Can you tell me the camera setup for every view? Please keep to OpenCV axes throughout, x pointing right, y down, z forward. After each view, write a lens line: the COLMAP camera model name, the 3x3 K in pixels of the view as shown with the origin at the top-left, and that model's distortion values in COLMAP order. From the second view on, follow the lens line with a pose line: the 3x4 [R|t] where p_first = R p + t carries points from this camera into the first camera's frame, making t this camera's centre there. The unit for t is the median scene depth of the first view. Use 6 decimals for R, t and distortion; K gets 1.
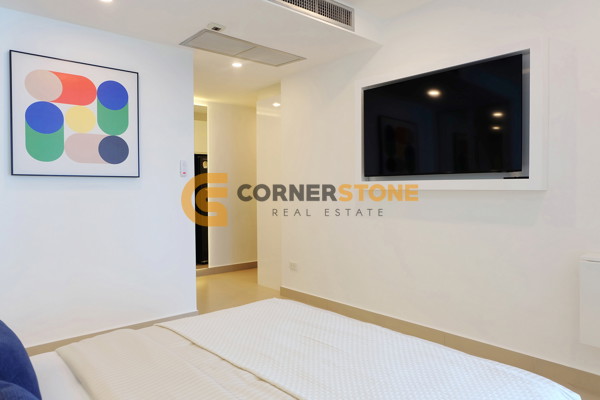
lens RADIAL K [[422.6, 0, 300.0], [0, 422.6, 200.0], [0, 0, 1]] dist [0.010610, 0.003906]
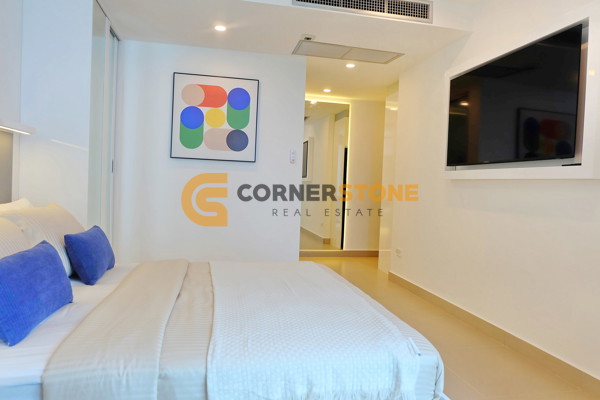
lens RADIAL K [[430.2, 0, 302.5], [0, 430.2, 199.1], [0, 0, 1]] dist [-0.006041, -0.003984]
pose [[0.872149, 0.055448, -0.486088, 0.393112], [-0.057510, 0.998288, 0.010690, 0.036112], [0.485848, 0.018631, 0.873845, -0.059285]]
